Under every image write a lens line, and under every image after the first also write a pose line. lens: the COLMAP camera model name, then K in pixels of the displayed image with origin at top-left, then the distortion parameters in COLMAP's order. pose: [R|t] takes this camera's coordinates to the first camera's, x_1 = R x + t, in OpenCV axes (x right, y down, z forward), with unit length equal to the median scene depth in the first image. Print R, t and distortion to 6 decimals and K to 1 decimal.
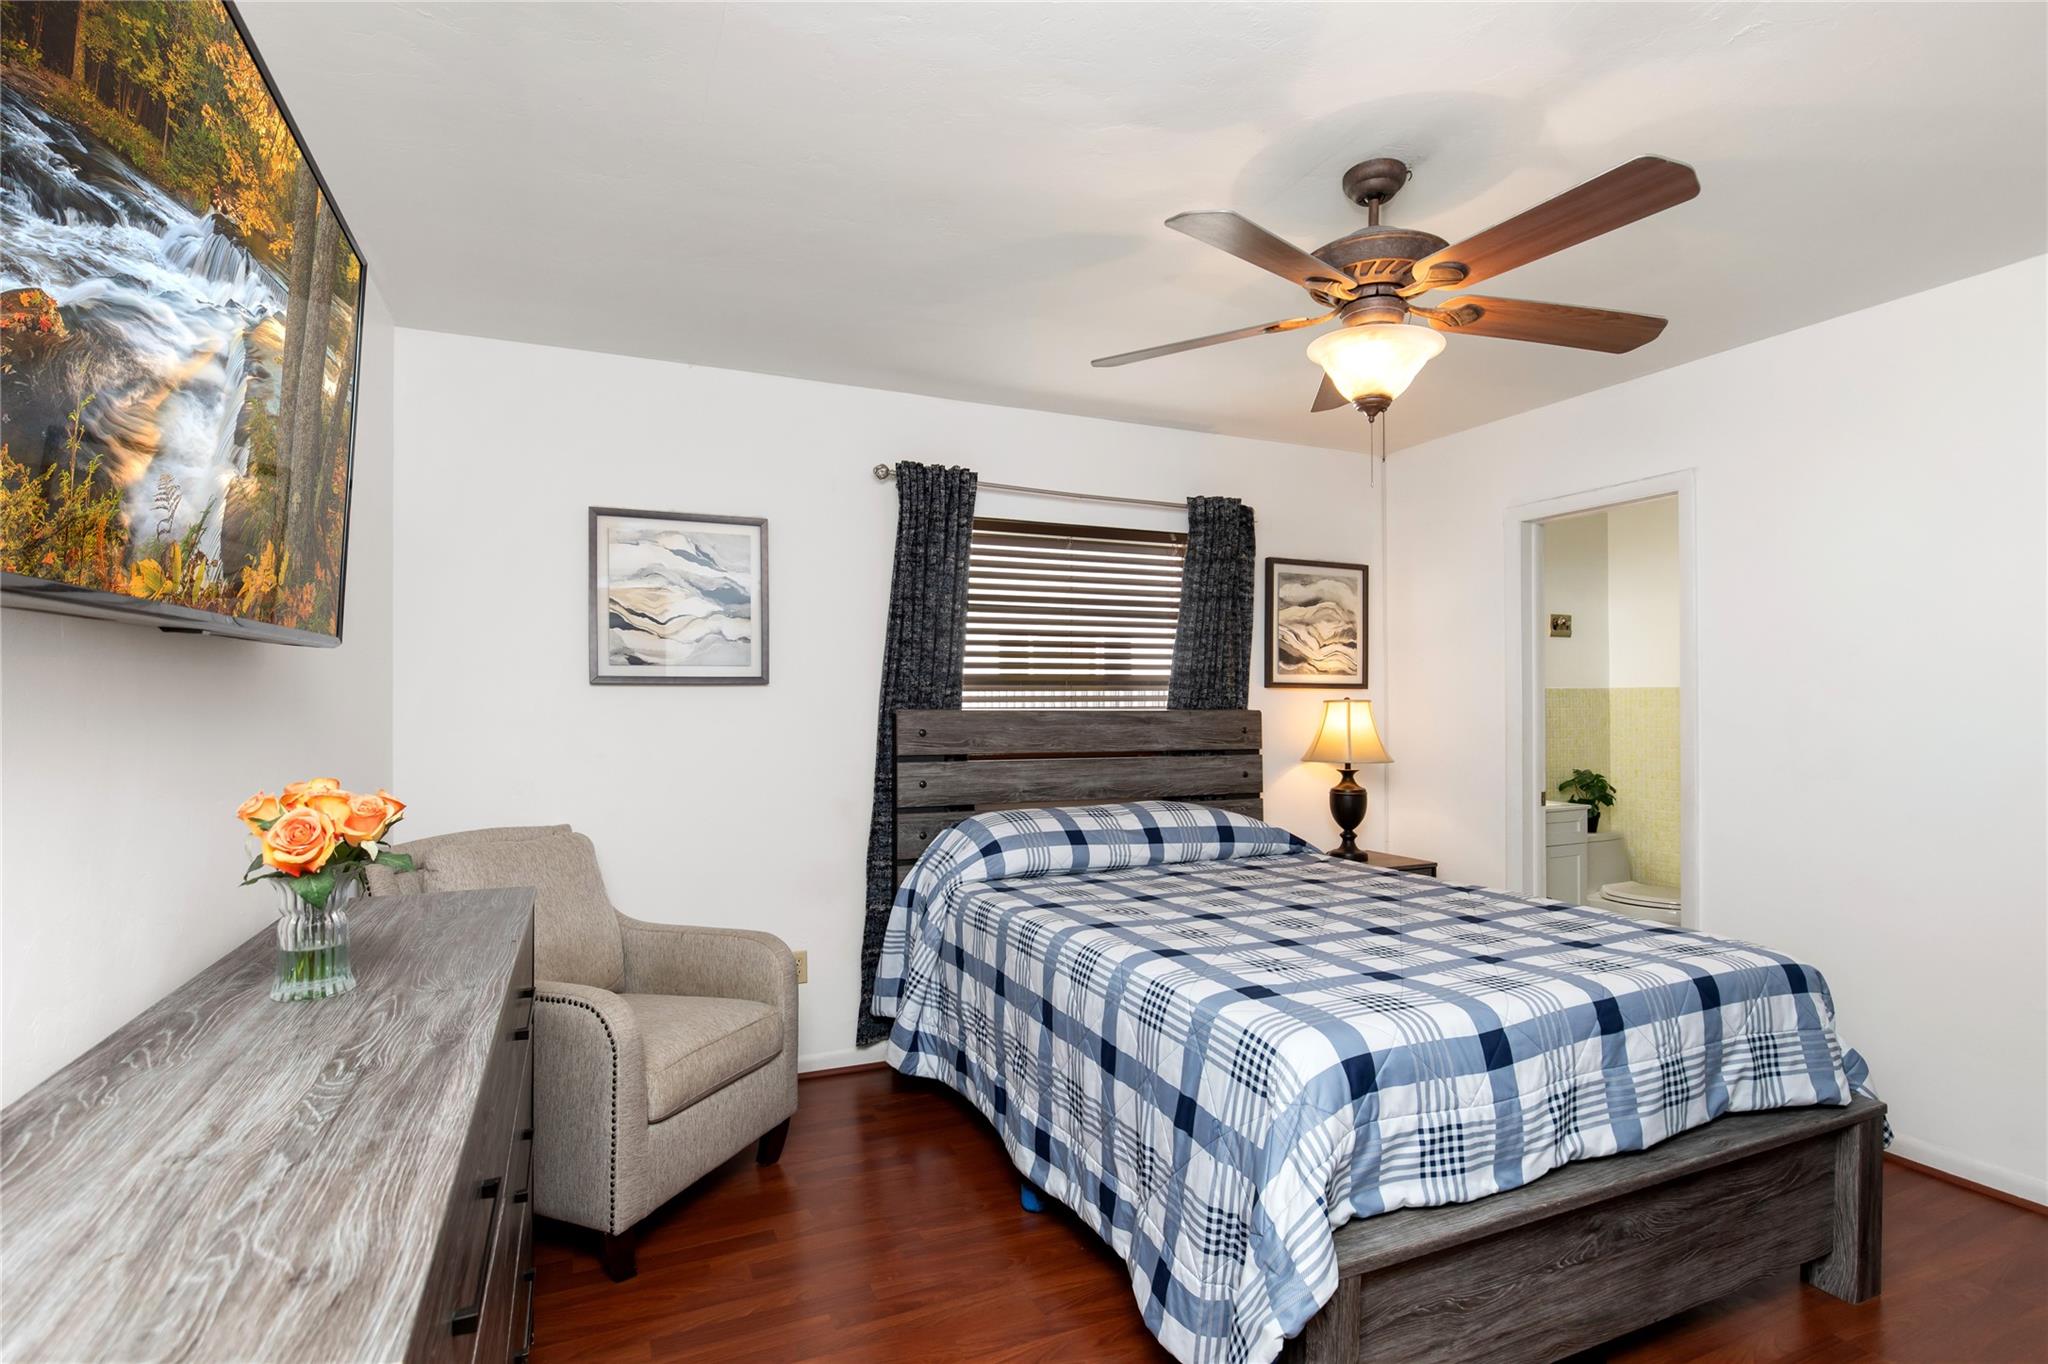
lens RADIAL K [[972.4, 0, 1016.6], [0, 972.4, 698.4], [0, 0, 1]] dist [-0.001778, -0.000346]
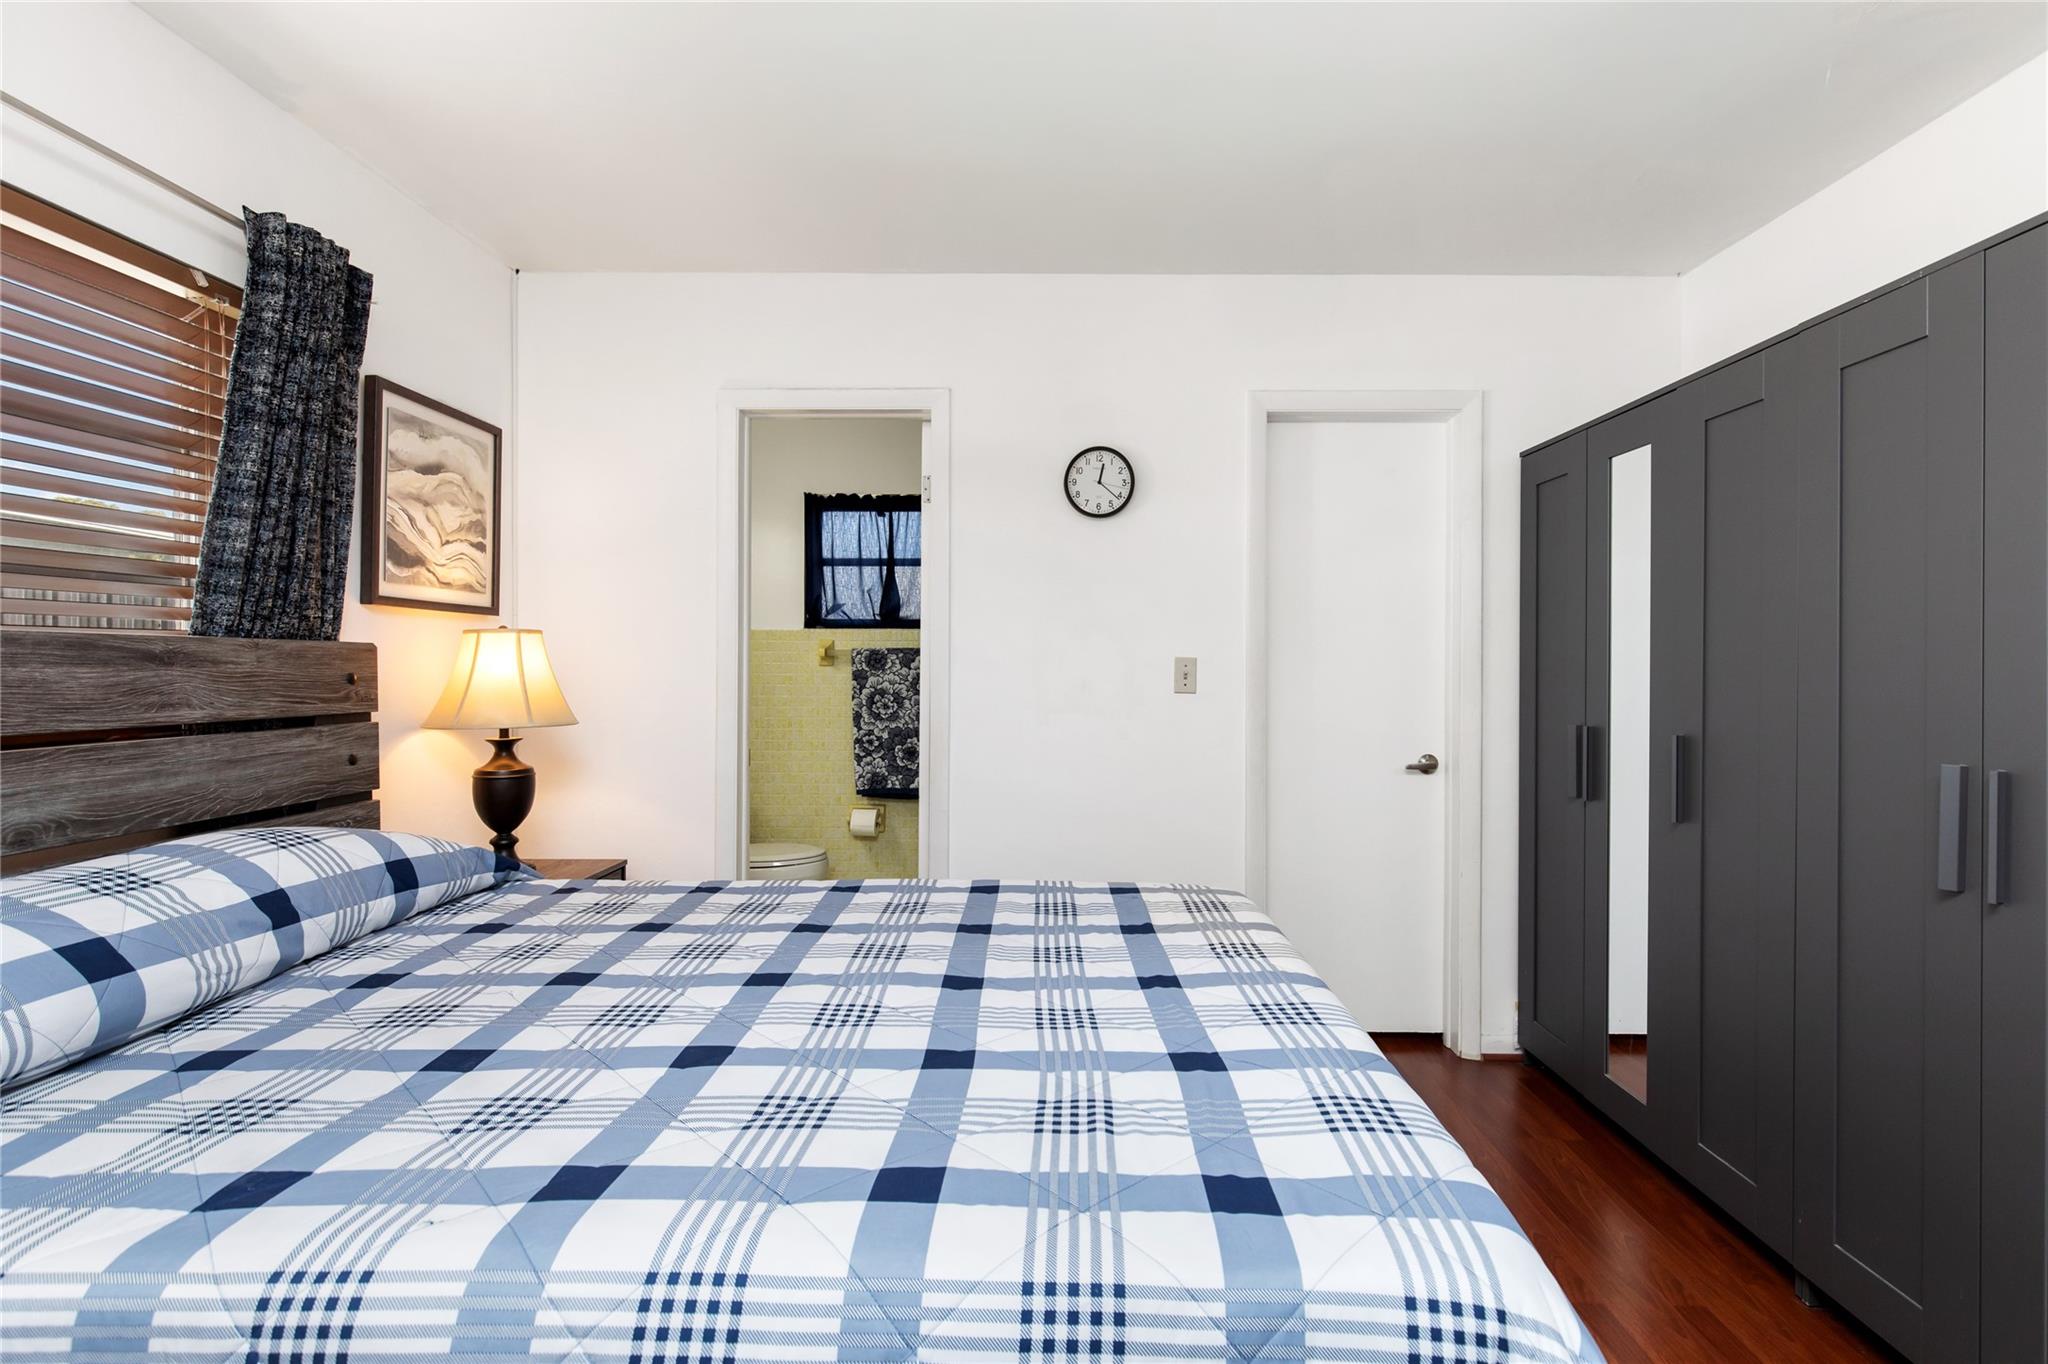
lens RADIAL K [[995.7, 0, 1023.1], [0, 995.7, 661.7], [0, 0, 1]] dist [-0.001294, -0.000108]
pose [[0.415374, 0.004436, 0.909640, -0.114953], [-0.010703, 0.999943, 0.000011, 0.019108], [-0.909588, -0.009740, 0.415398, 0.420984]]
